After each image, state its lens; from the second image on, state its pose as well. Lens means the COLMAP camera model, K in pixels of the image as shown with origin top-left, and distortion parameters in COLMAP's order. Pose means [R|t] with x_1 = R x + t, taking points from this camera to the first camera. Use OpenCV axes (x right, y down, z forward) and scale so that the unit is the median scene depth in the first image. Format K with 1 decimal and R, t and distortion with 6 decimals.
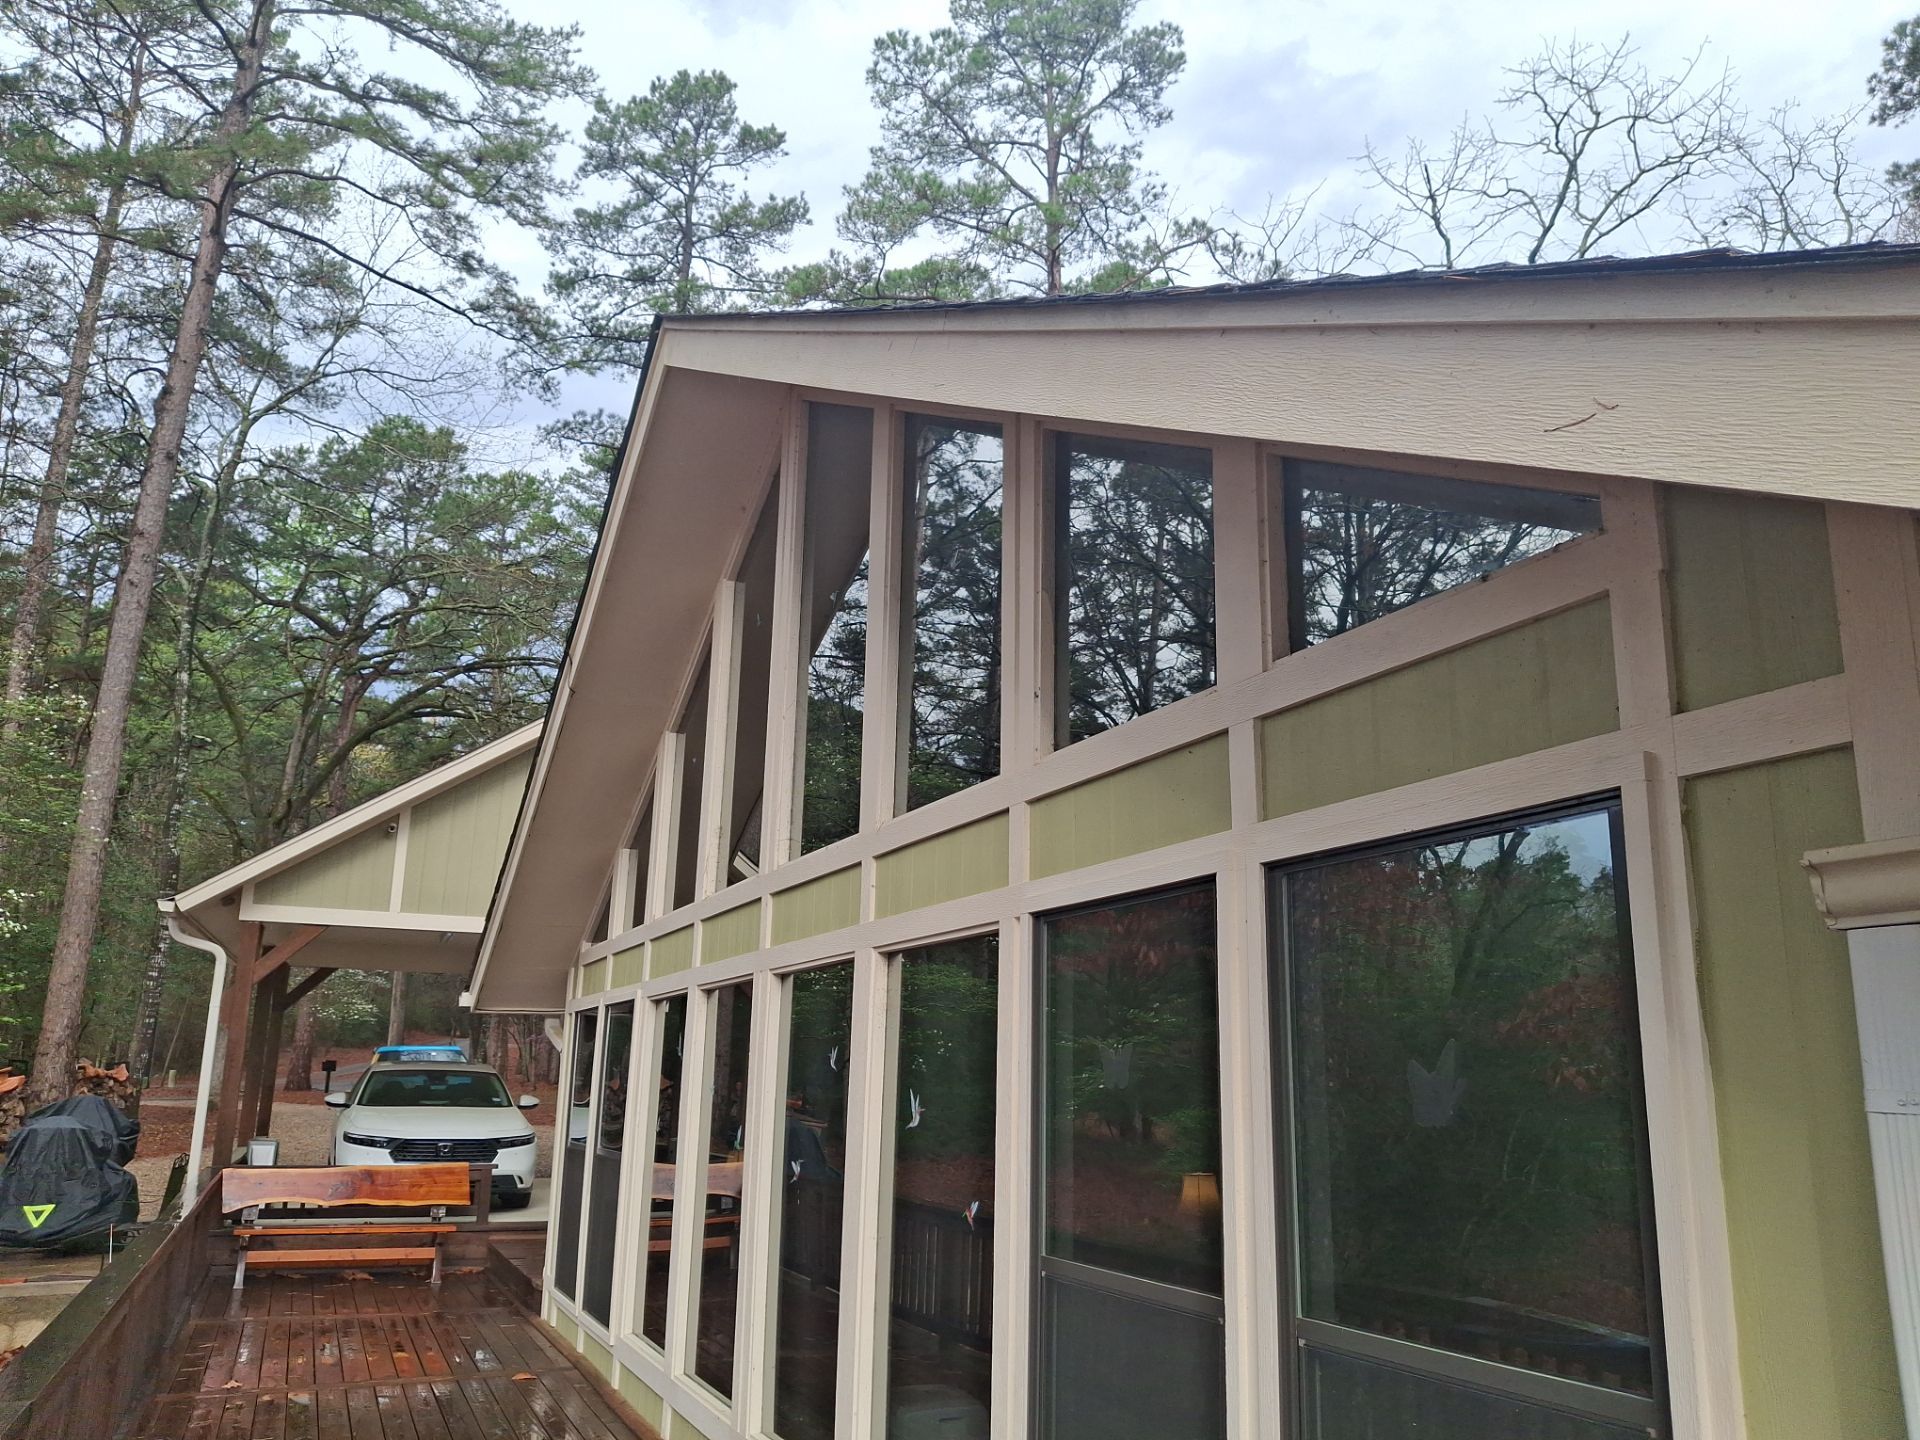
lens RADIAL K [[1443.1, 0, 965.6], [0, 1443.1, 723.4], [0, 0, 1]] dist [-0.015200, -0.003561]
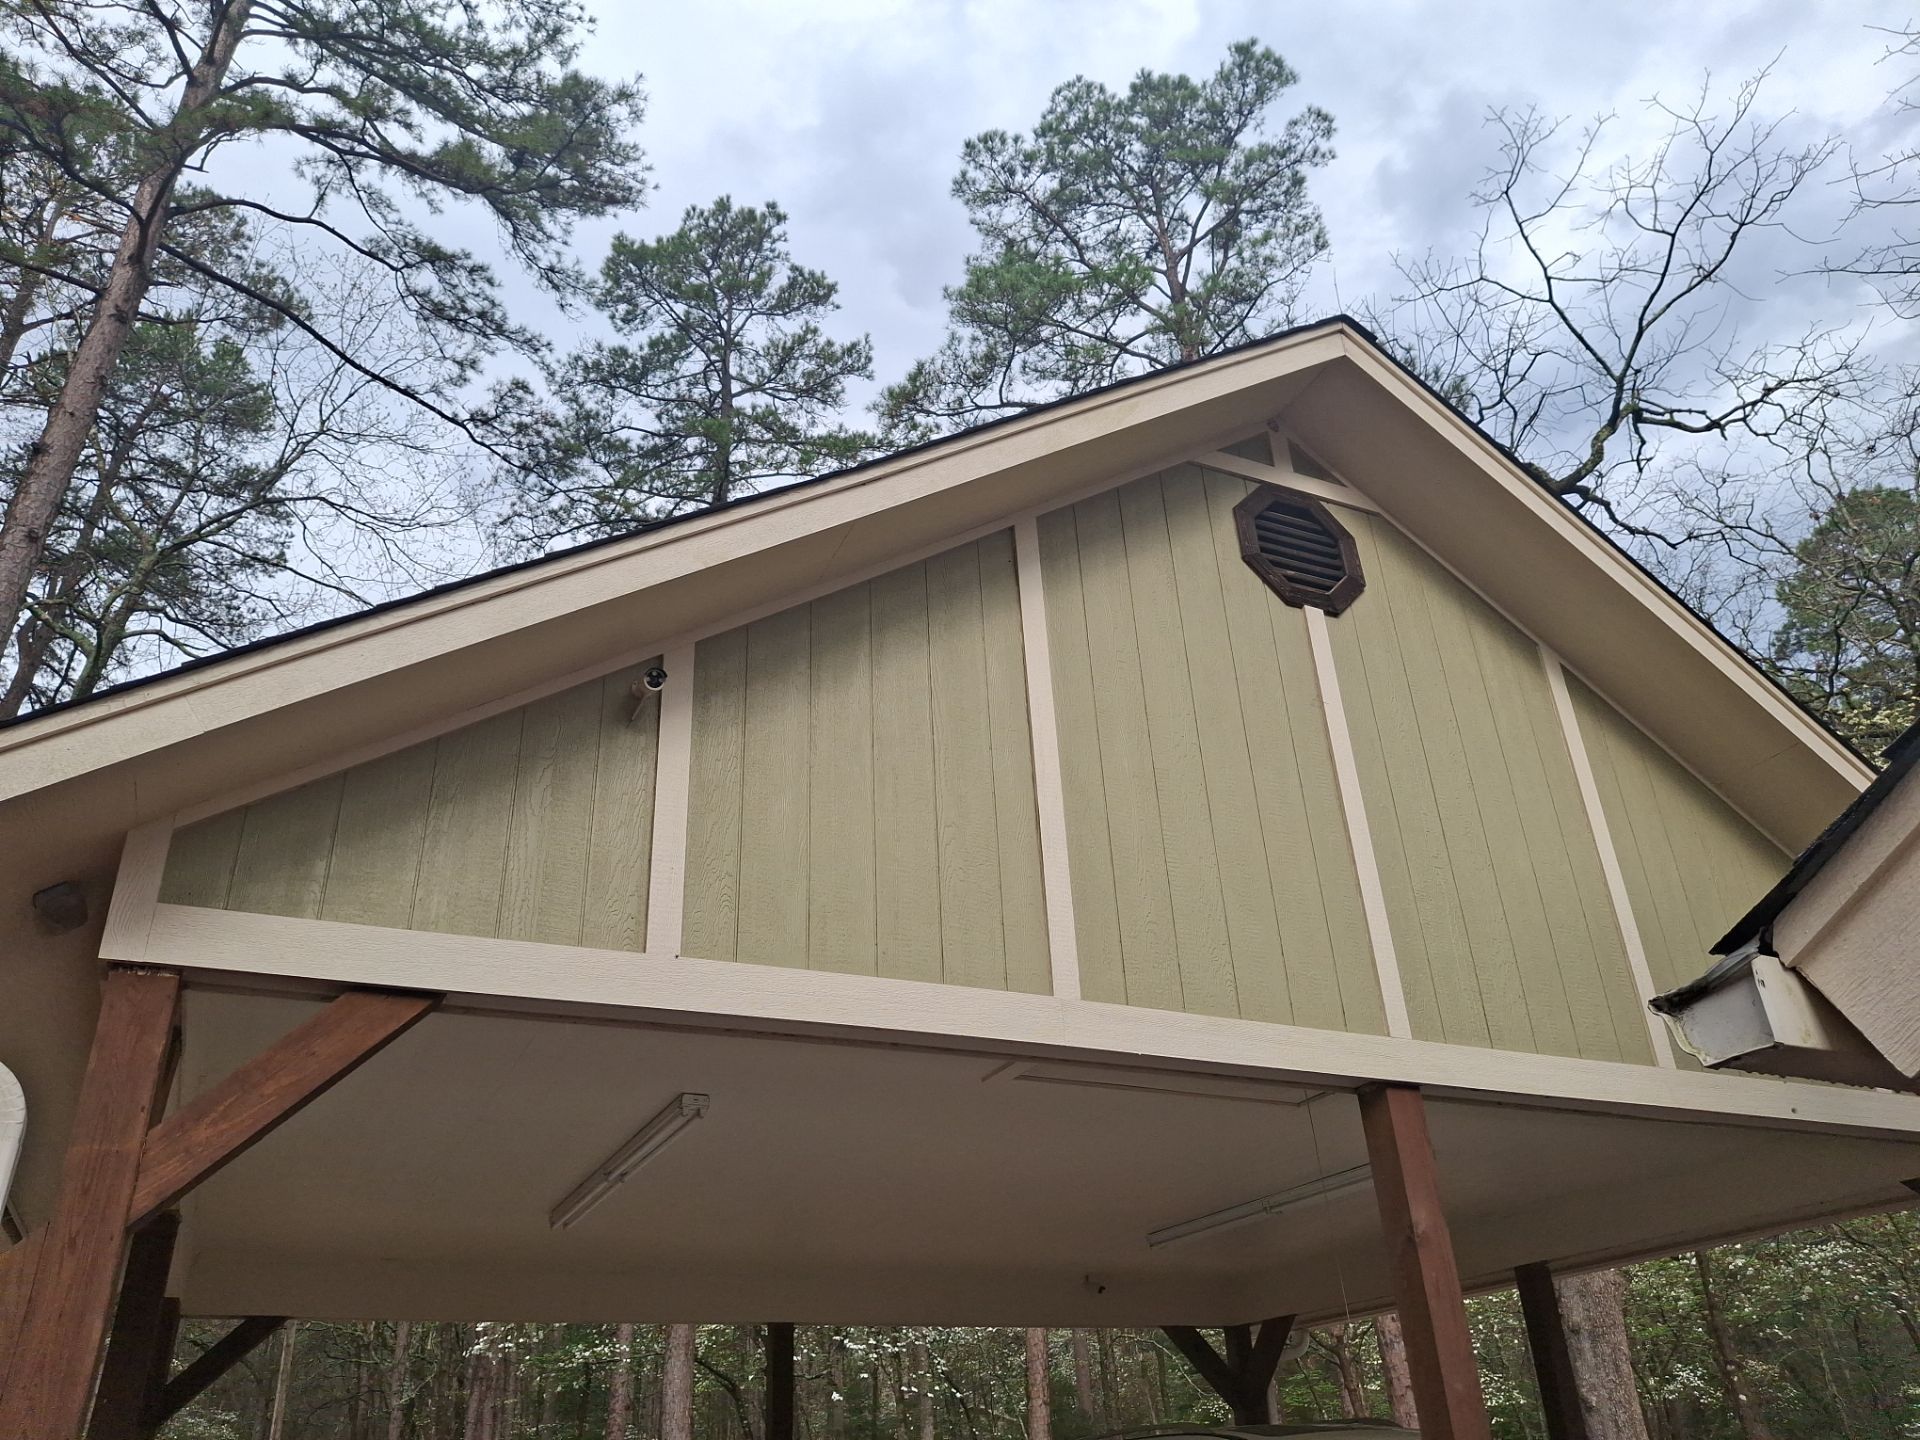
lens RADIAL K [[1443.1, 0, 951.7], [0, 1443.1, 713.2], [0, 0, 1]] dist [-0.015200, -0.003561]
pose [[0.996923, -0.033998, 0.070624, -0.145785], [0.051383, 0.963885, -0.261315, 0.066054], [-0.059189, 0.264140, 0.962666, 0.288252]]
